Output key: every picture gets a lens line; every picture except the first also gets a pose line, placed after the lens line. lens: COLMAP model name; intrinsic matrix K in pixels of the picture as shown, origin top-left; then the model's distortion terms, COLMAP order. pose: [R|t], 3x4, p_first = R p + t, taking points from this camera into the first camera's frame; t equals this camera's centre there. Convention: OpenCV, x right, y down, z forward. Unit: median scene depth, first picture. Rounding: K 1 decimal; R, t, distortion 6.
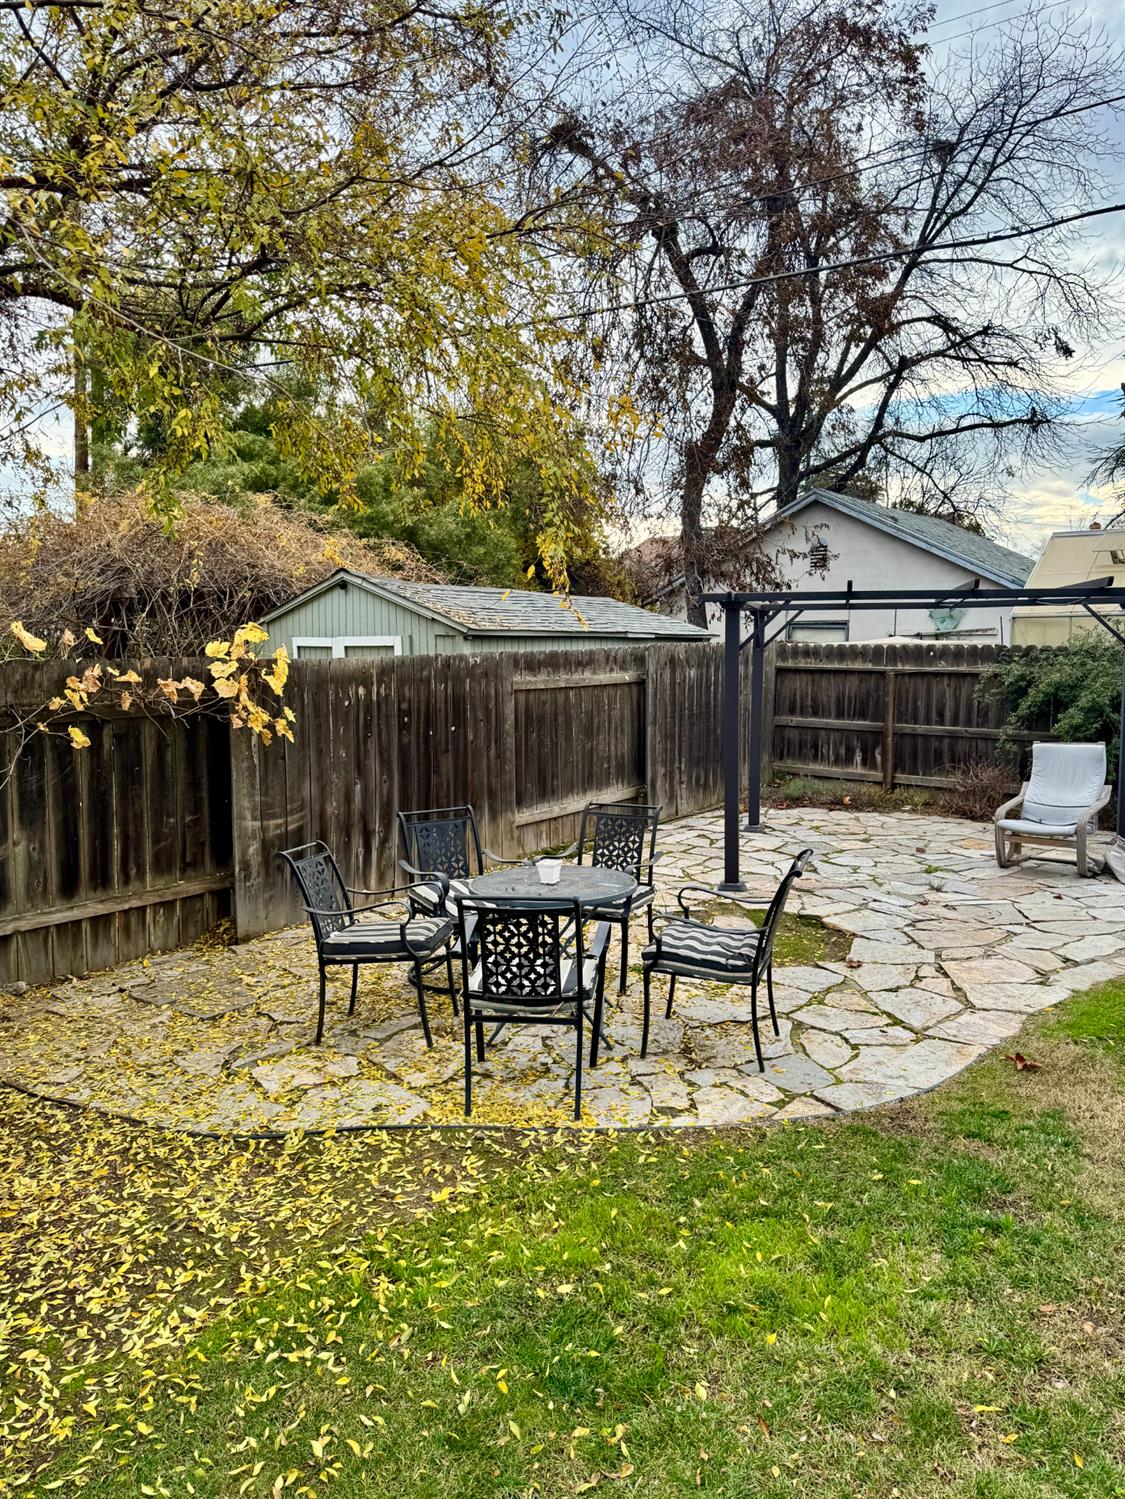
lens RADIAL K [[1057.7, 0, 560.8], [0, 1057.7, 753.7], [0, 0, 1]] dist [0.085054, -0.098694]
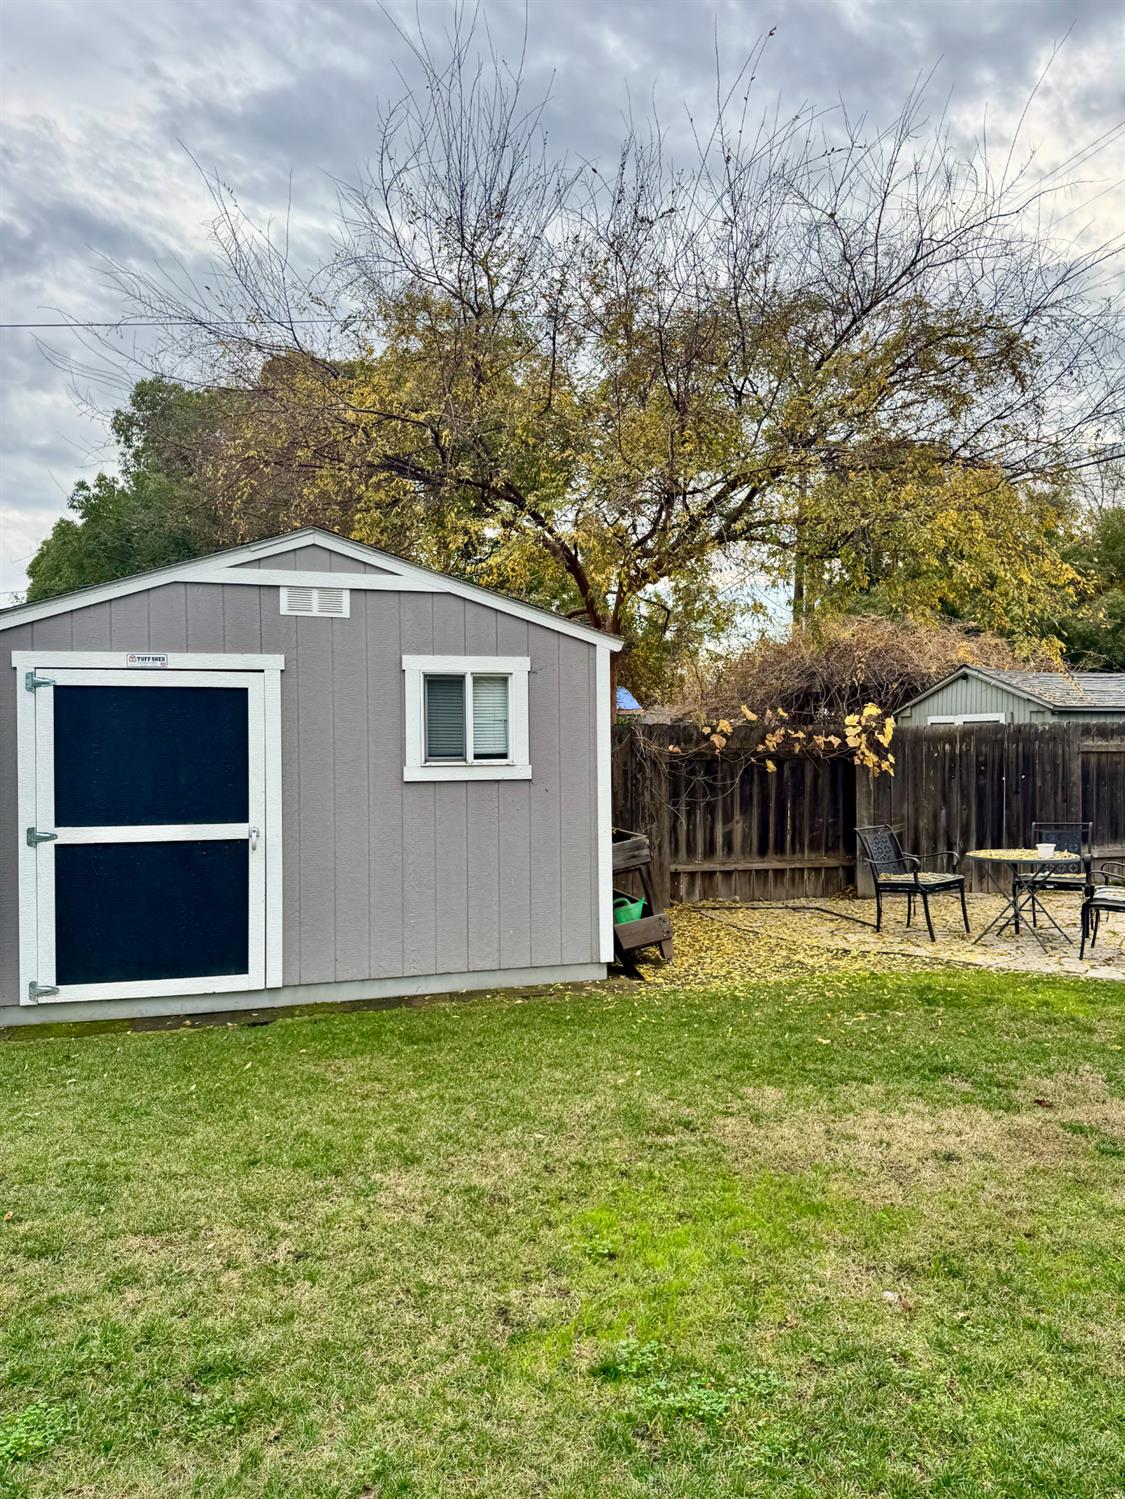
lens RADIAL K [[1057.7, 0, 560.8], [0, 1057.7, 753.7], [0, 0, 1]] dist [0.085054, -0.098694]
pose [[0.800741, 0.006891, -0.598971, 0.312429], [-0.058677, 0.996027, -0.066983, 0.093564], [0.596130, 0.088782, 0.797964, -0.595867]]
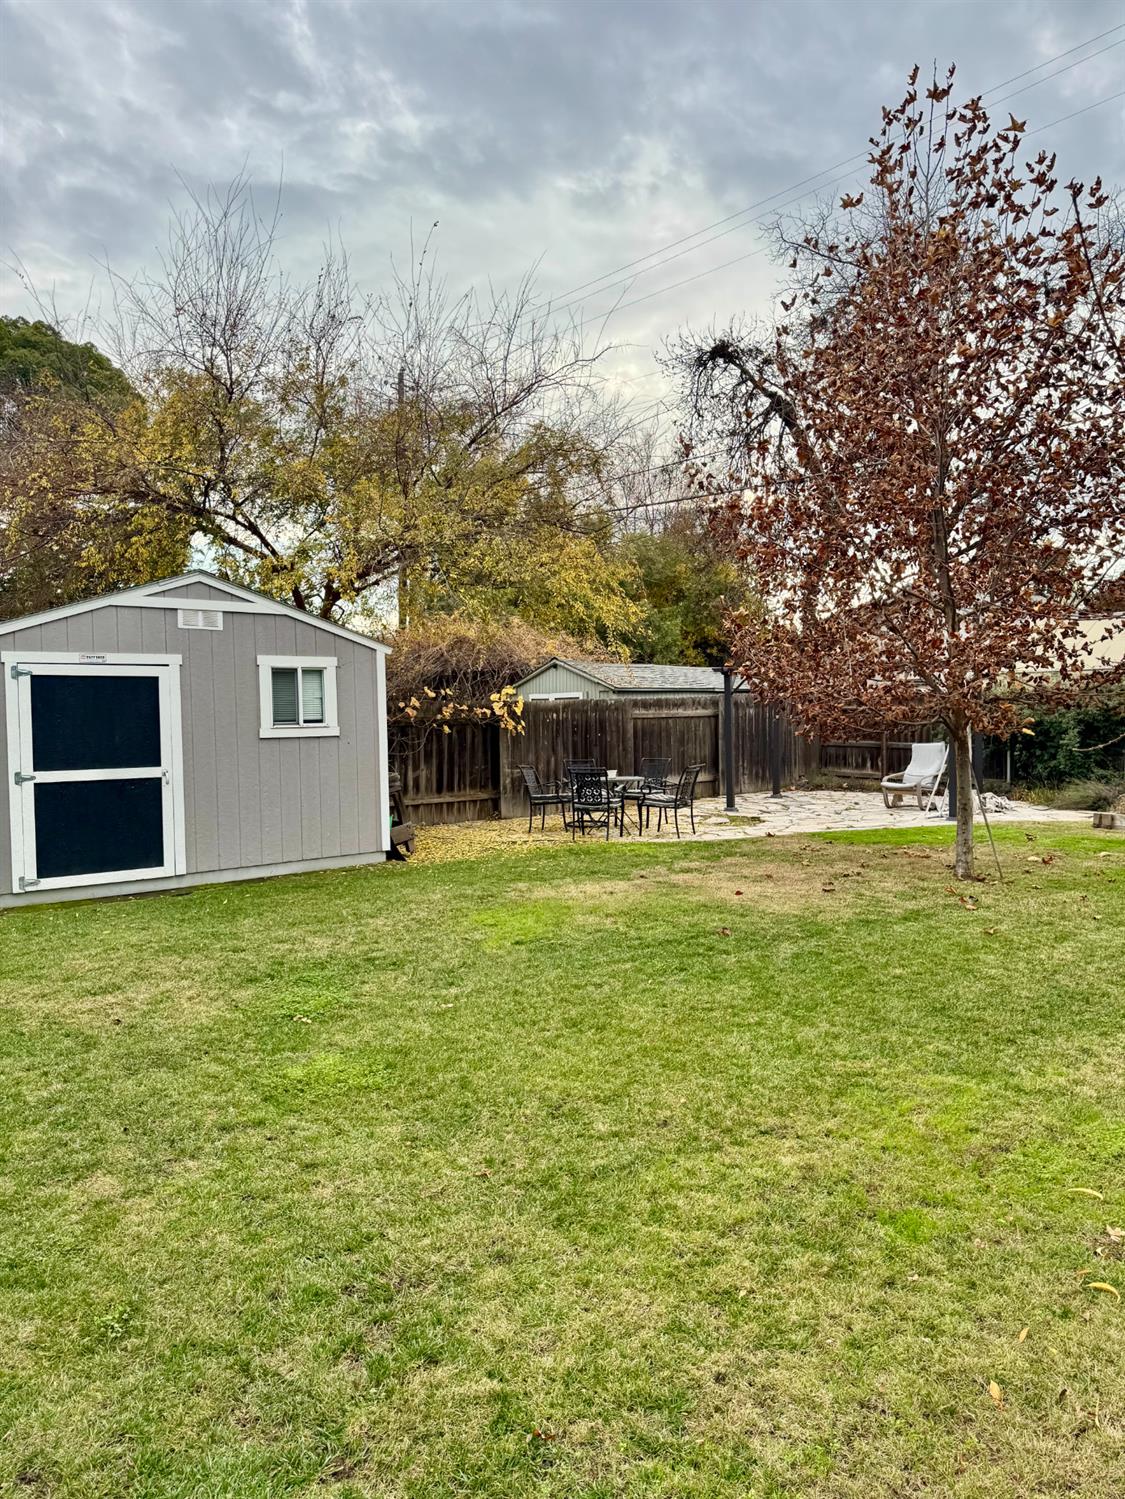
lens RADIAL K [[1057.7, 0, 560.8], [0, 1057.7, 753.7], [0, 0, 1]] dist [0.085054, -0.098694]
pose [[0.973540, -0.001814, -0.228509, 0.370384], [-0.012094, 0.998158, -0.059448, 0.171189], [0.228196, 0.060639, 0.971725, -1.287553]]
